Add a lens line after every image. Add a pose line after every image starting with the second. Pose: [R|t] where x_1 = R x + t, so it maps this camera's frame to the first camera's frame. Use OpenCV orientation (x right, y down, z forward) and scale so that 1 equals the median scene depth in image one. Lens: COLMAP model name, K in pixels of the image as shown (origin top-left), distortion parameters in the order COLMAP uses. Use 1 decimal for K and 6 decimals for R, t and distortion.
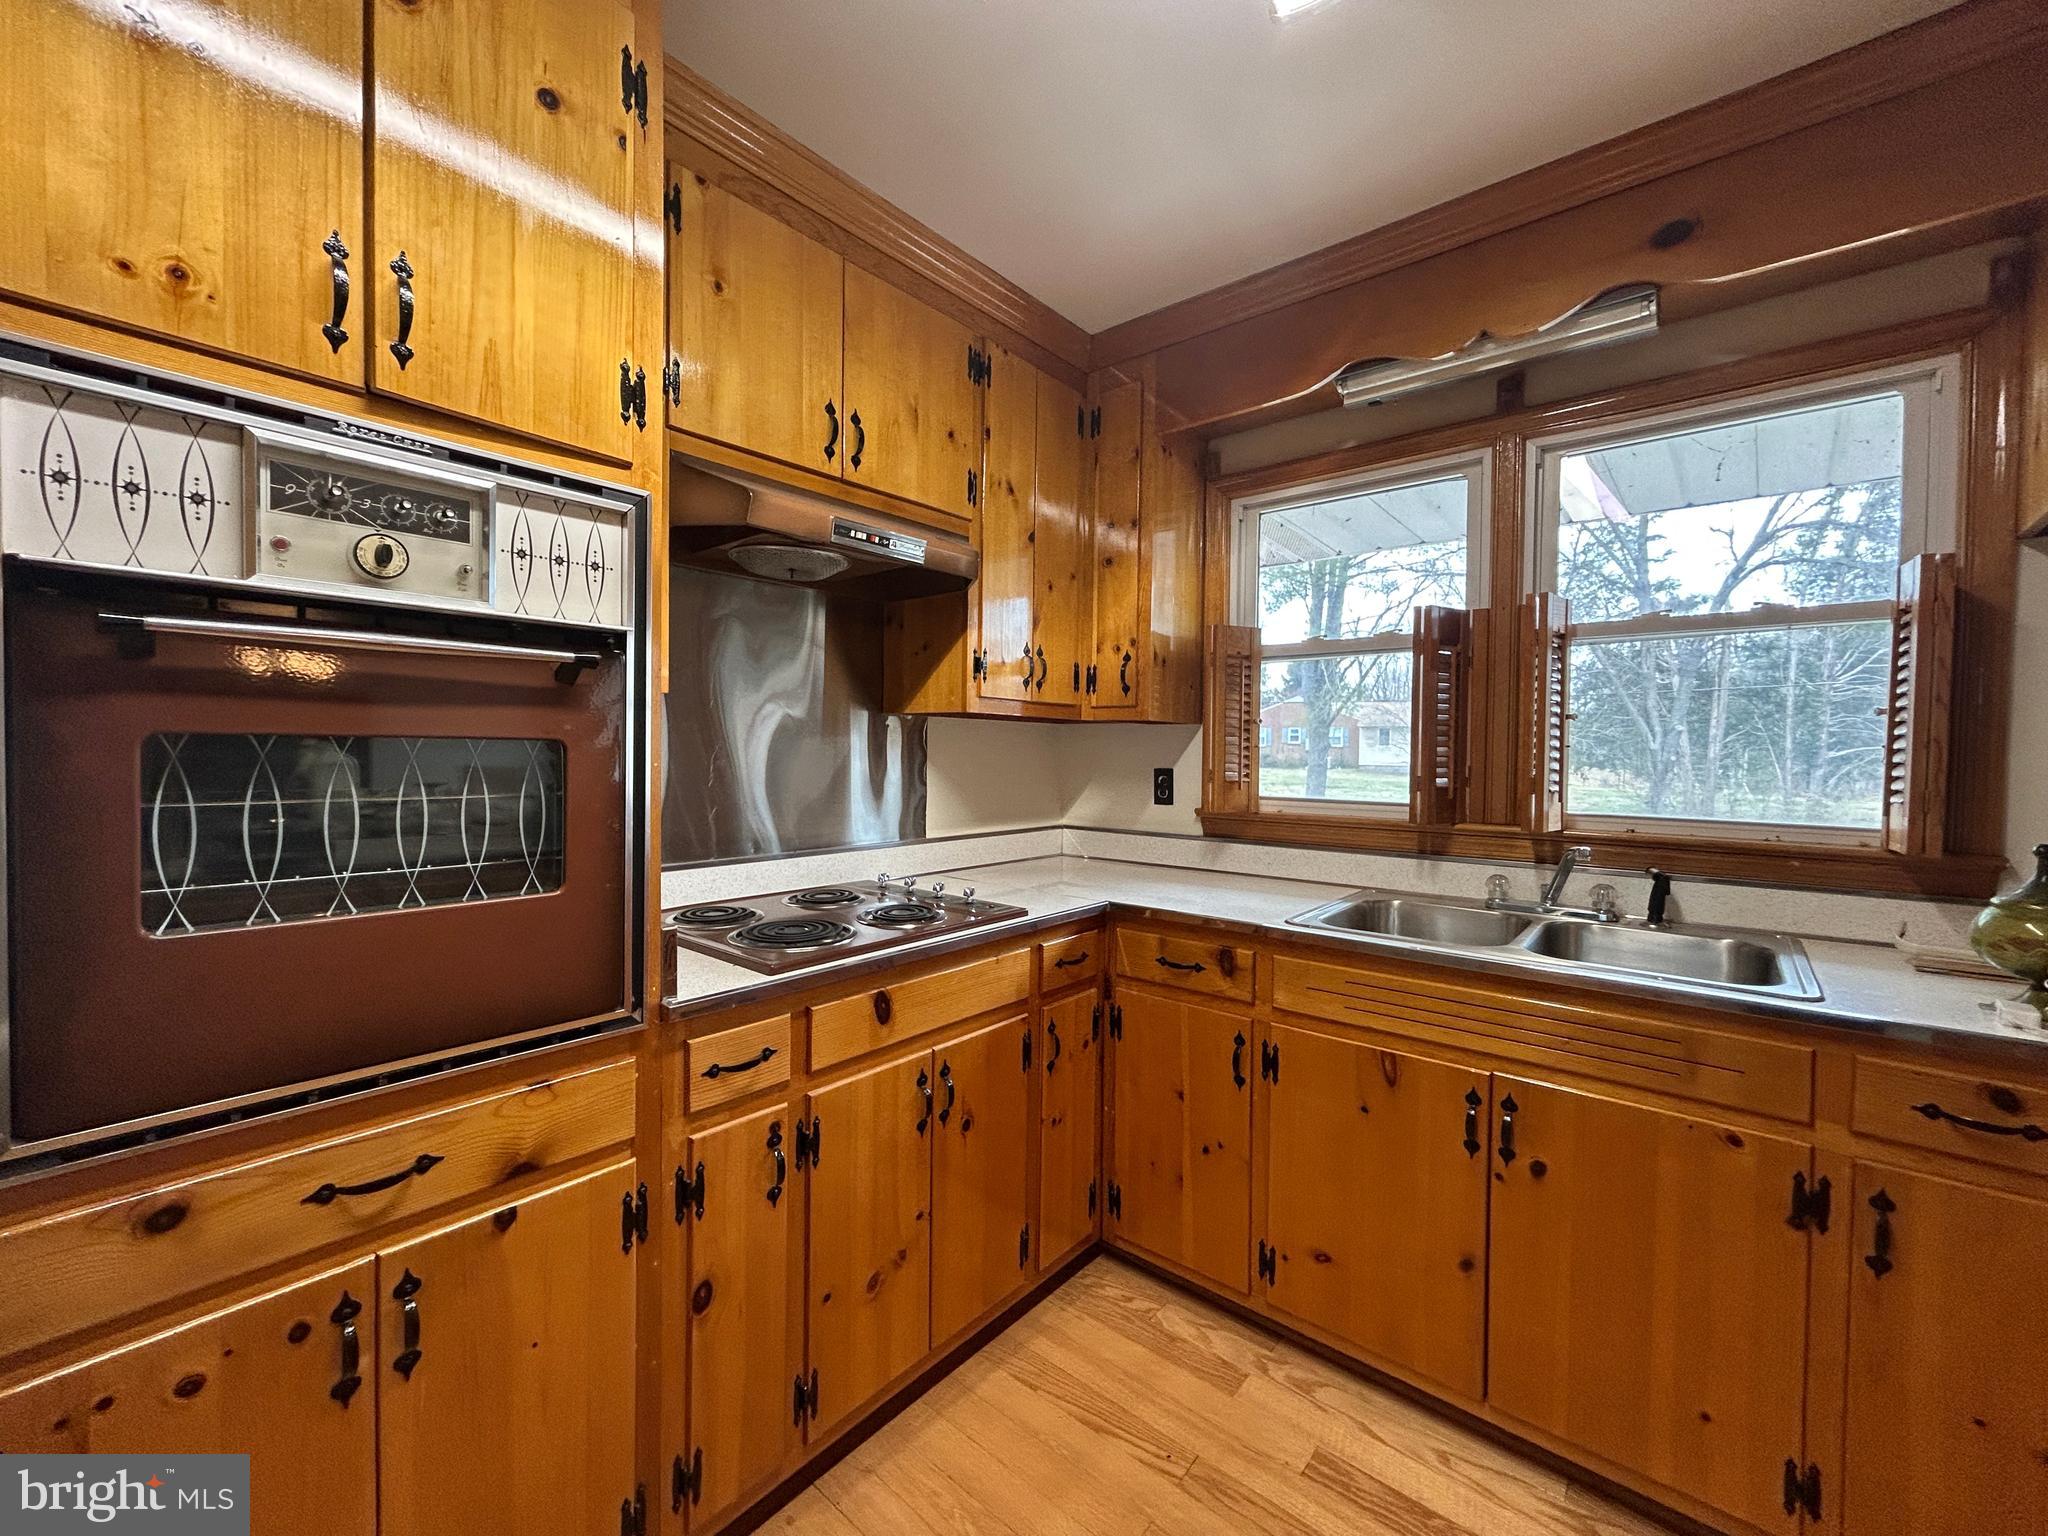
lens RADIAL K [[828.7, 0, 1021.8], [0, 828.7, 770.4], [0, 0, 1]] dist [0.001136, 0.000127]
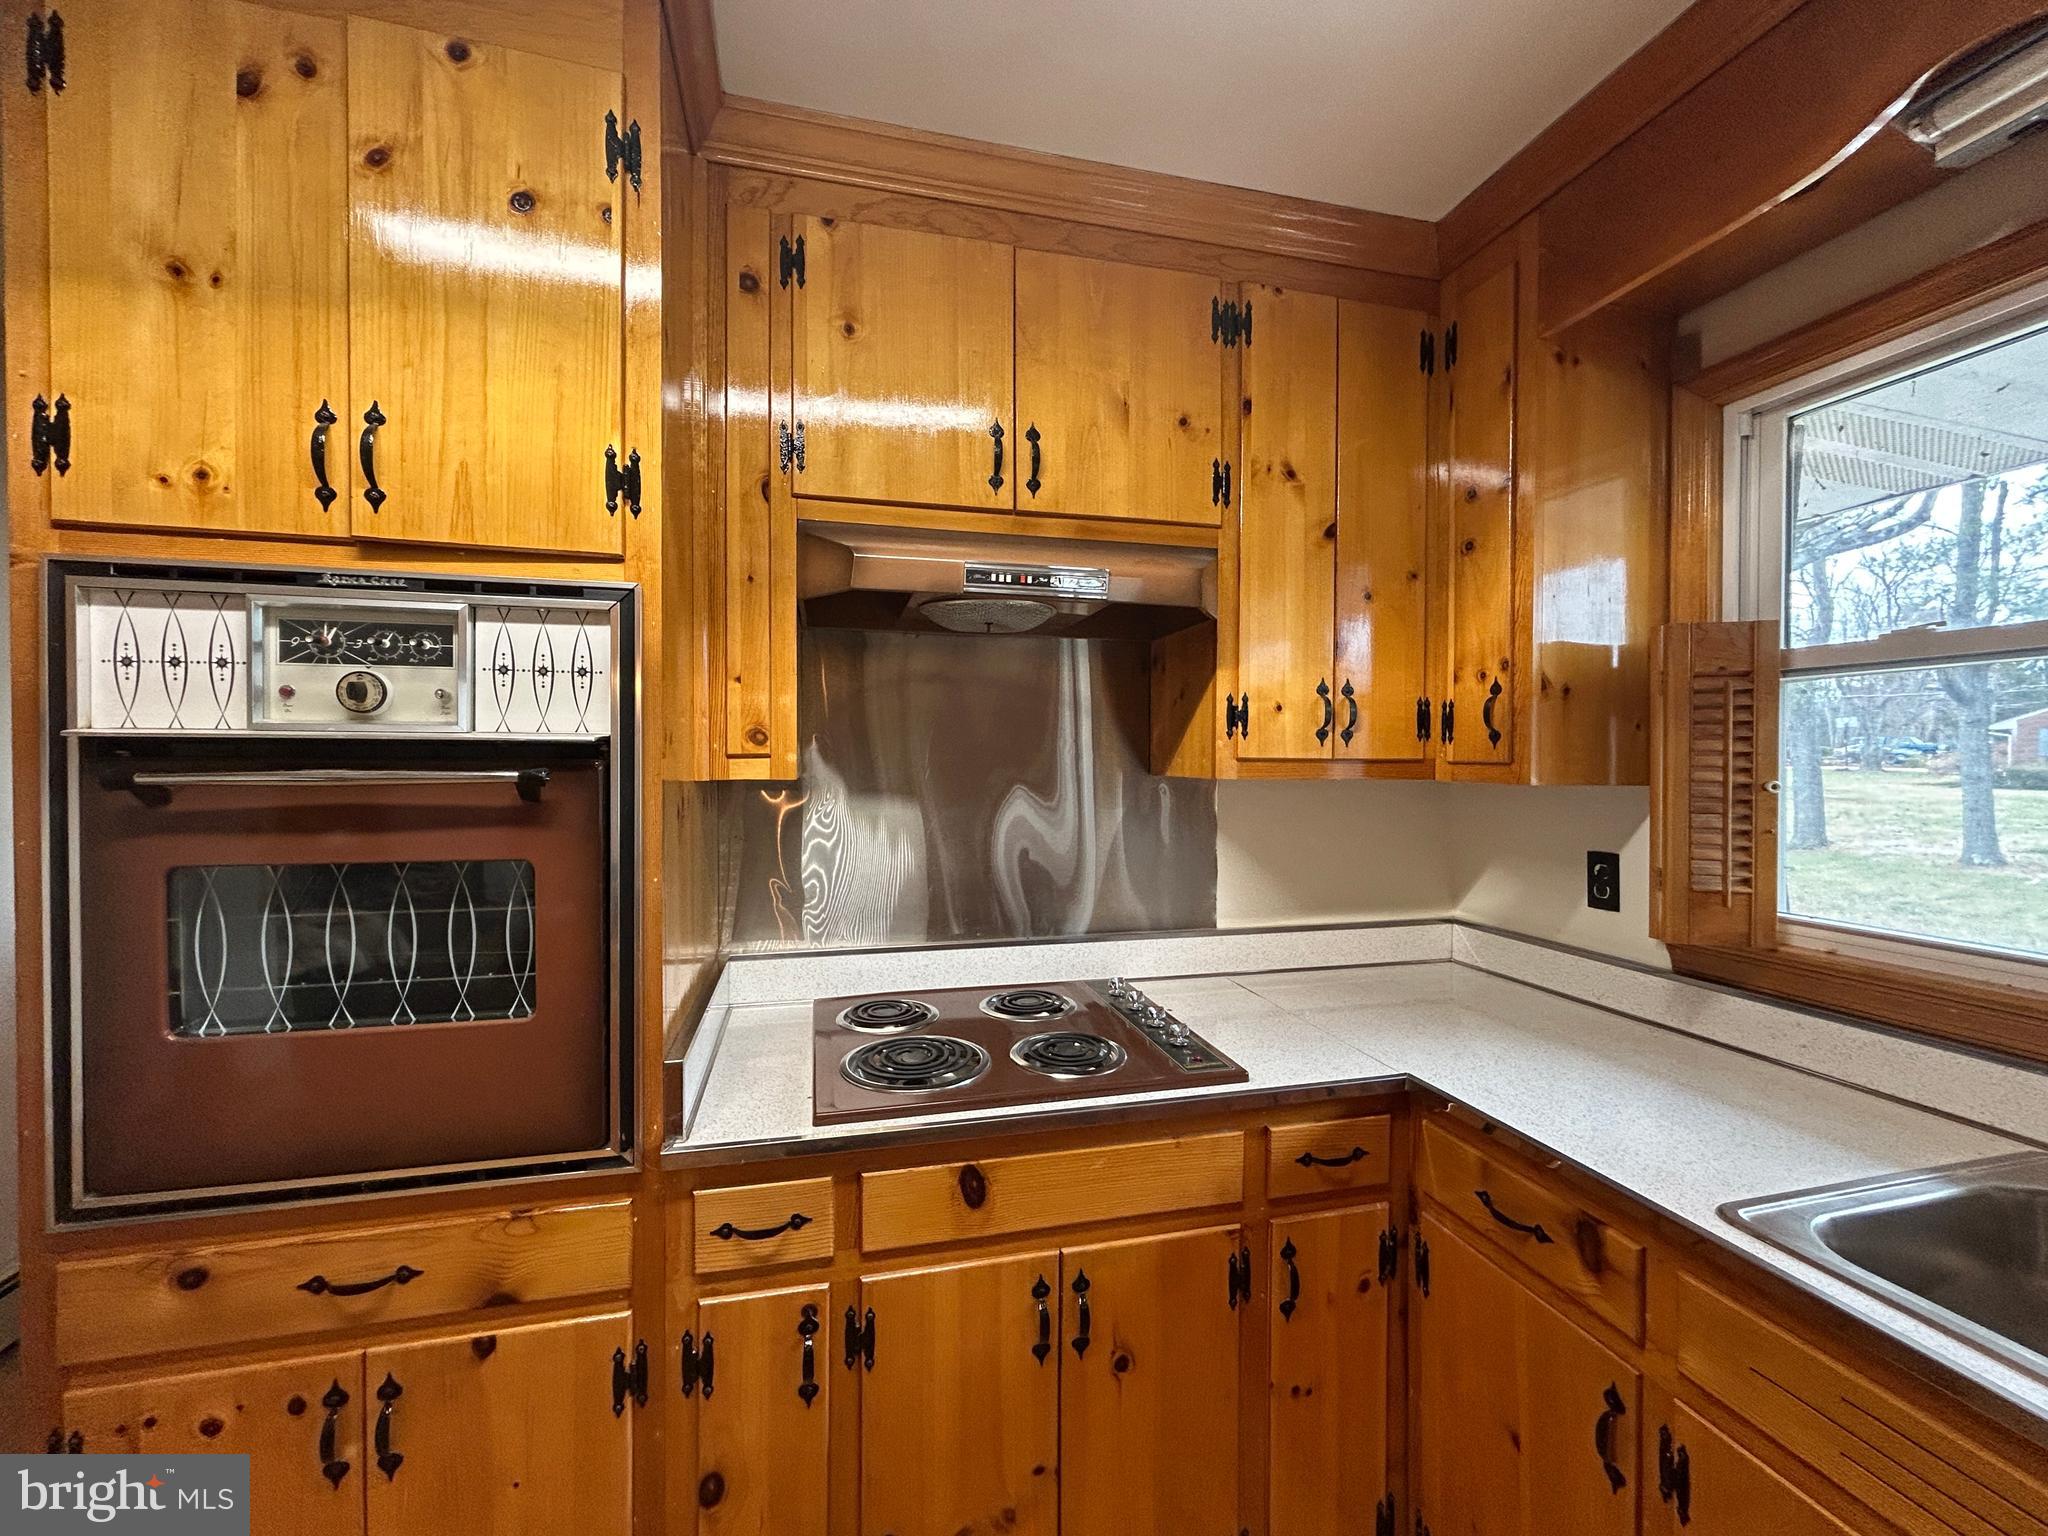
lens RADIAL K [[828.7, 0, 1020.0], [0, 828.7, 770.0], [0, 0, 1]] dist [0.001136, 0.000127]
pose [[0.808835, -0.001330, -0.588034, 0.319034], [-0.009176, 0.999847, -0.014882, -0.090589], [0.587964, 0.017432, 0.808699, 0.385123]]
